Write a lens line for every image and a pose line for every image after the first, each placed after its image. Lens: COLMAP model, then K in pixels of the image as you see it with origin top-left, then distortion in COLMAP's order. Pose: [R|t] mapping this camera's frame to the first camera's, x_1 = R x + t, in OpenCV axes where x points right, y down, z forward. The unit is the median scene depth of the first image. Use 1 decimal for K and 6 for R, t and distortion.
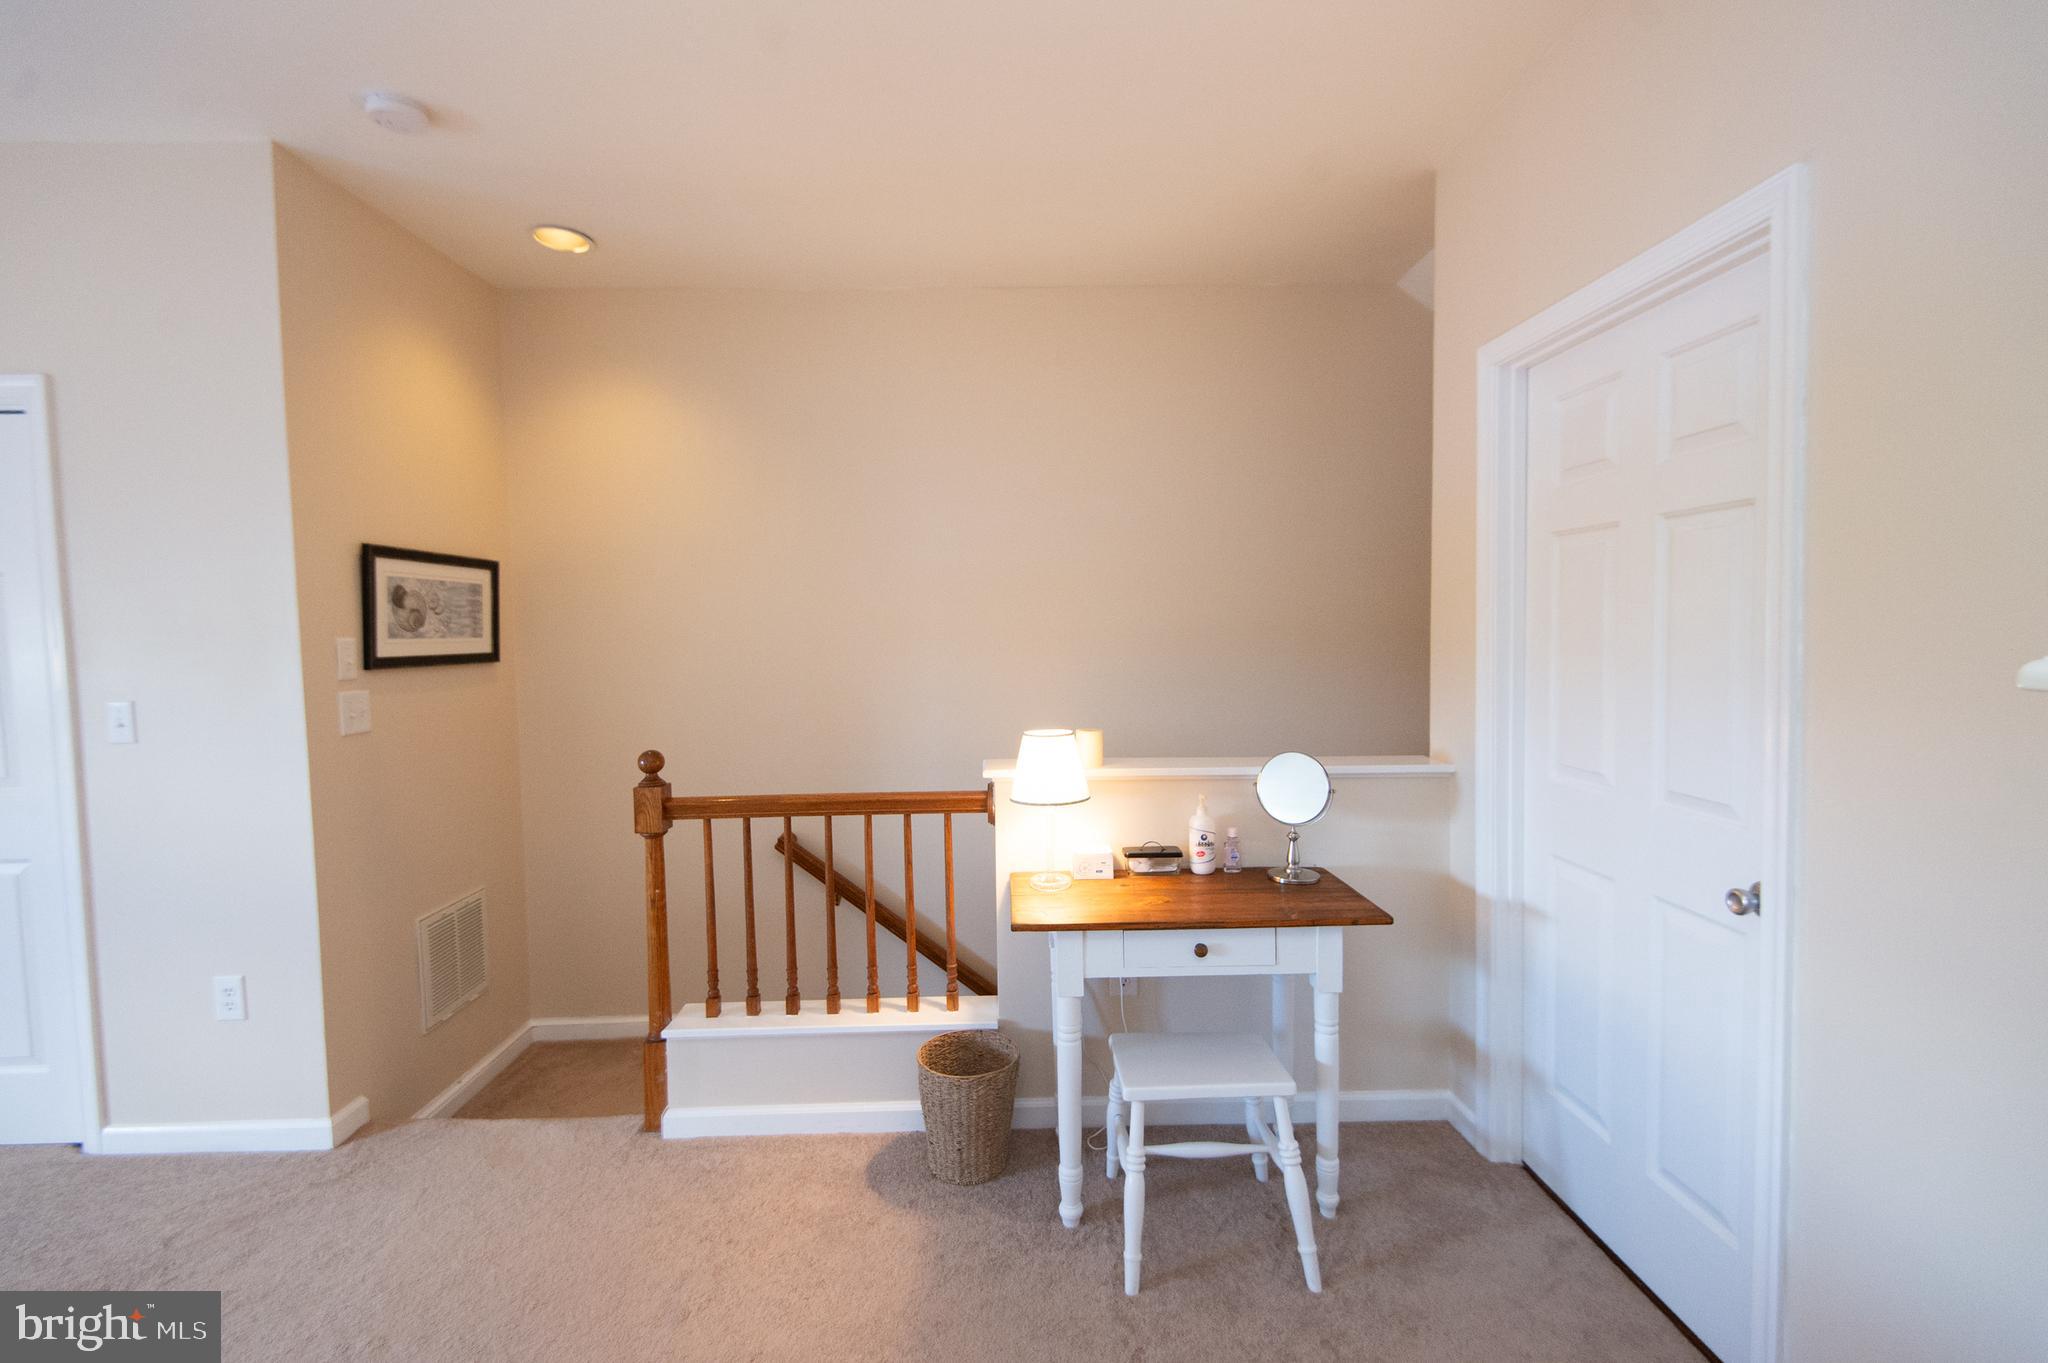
lens RADIAL K [[925.6, 0, 1019.0], [0, 925.6, 677.5], [0, 0, 1]] dist [0.014507, -0.001968]
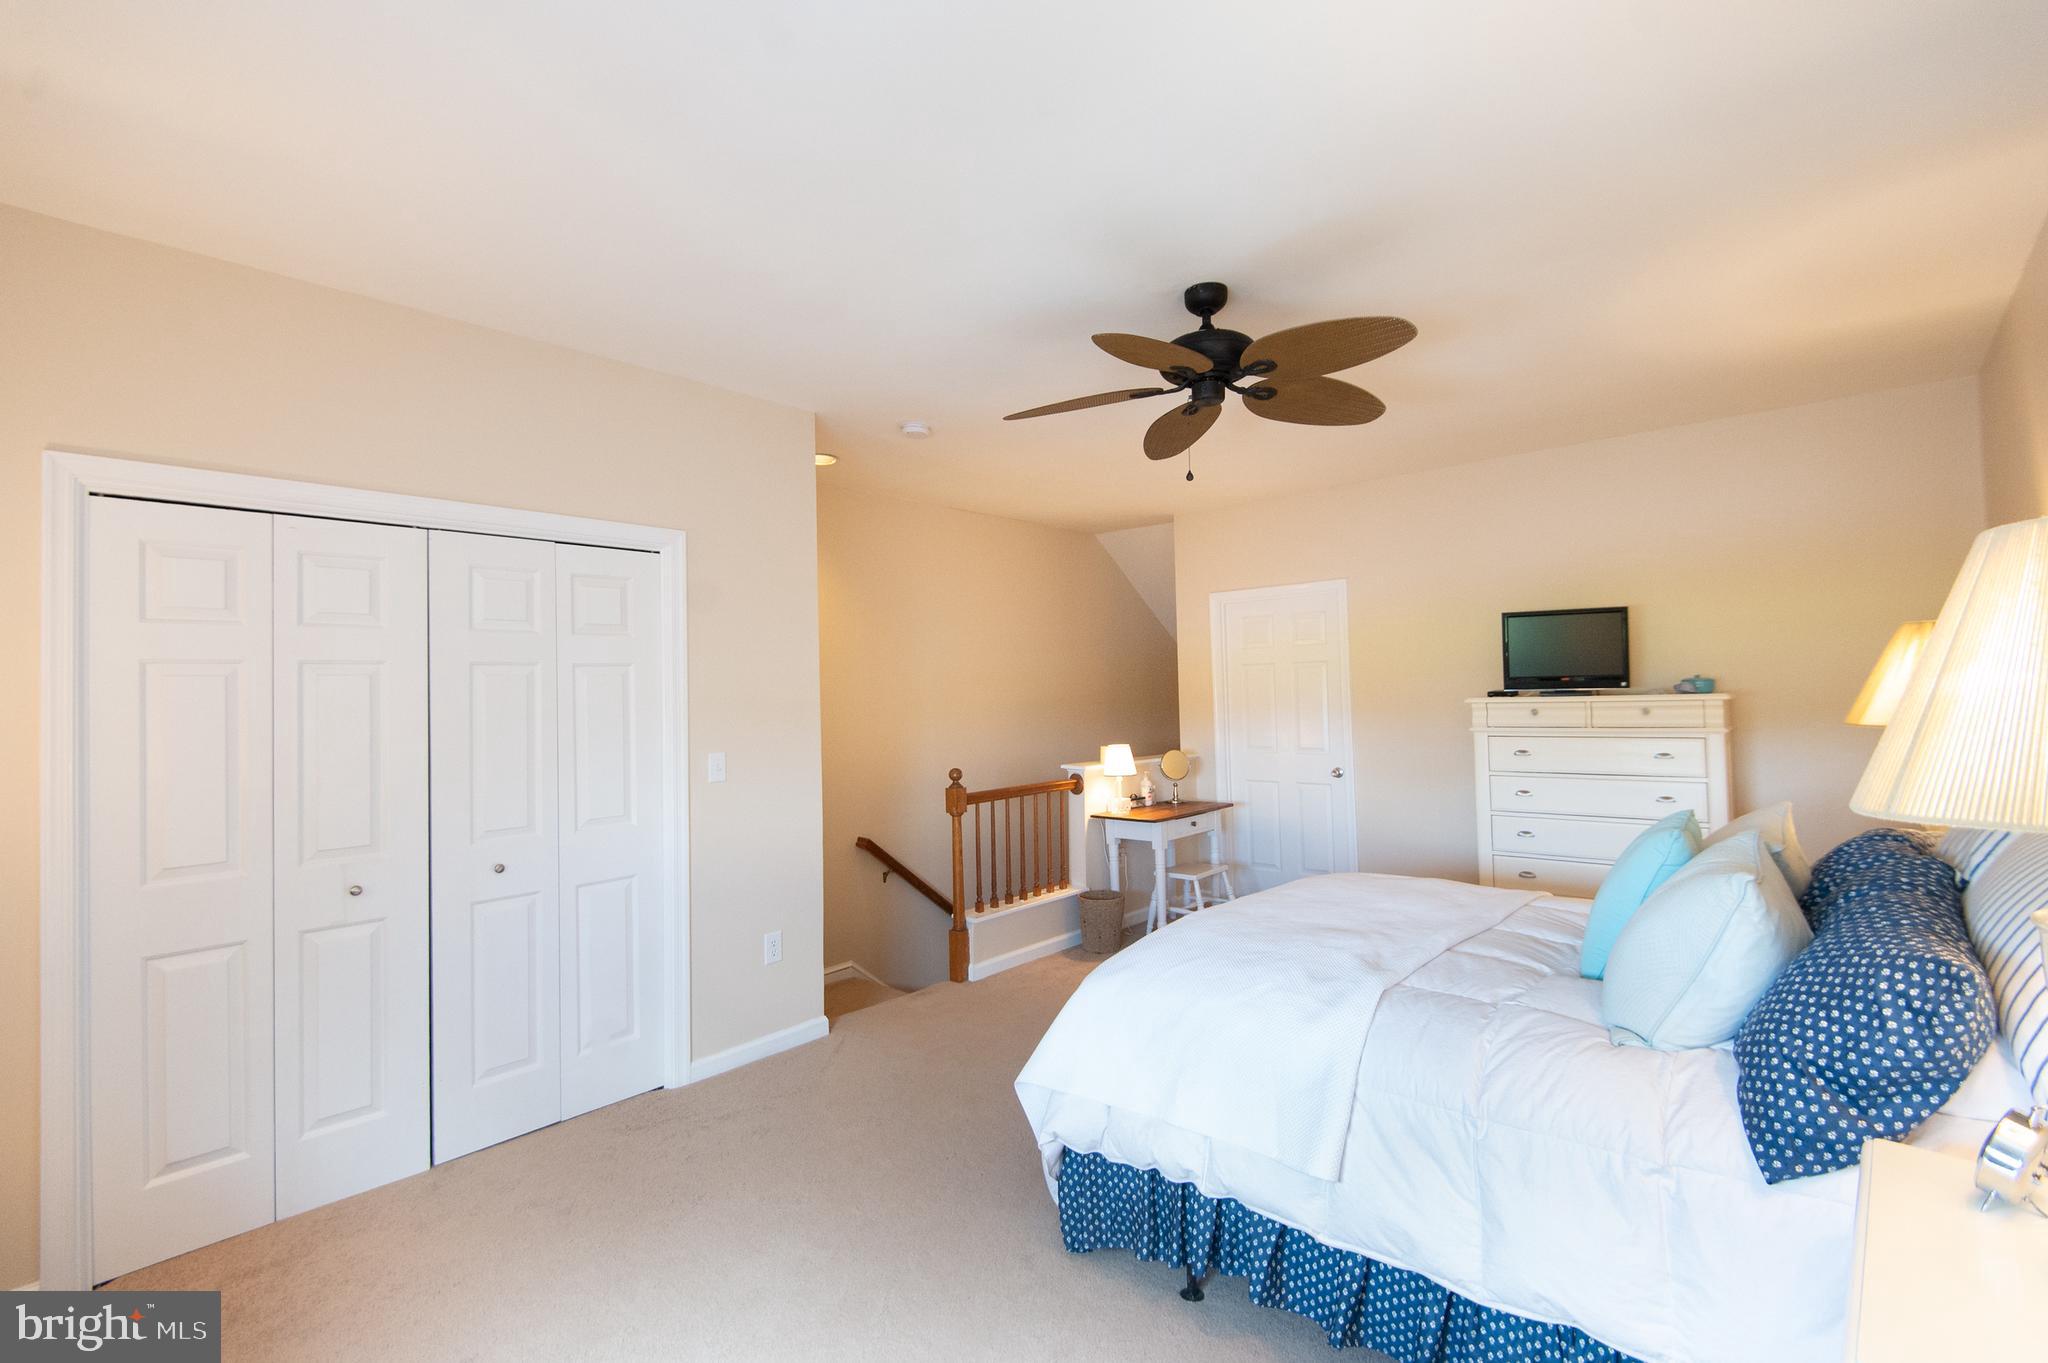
lens RADIAL K [[925.6, 0, 1007.9], [0, 925.6, 671.5], [0, 0, 1]] dist [0.014507, -0.001968]
pose [[0.684710, 0.014018, 0.728681, -1.668166], [0.046886, 0.996897, -0.063236, 0.008093], [-0.727306, 0.077463, 0.681928, -0.336238]]
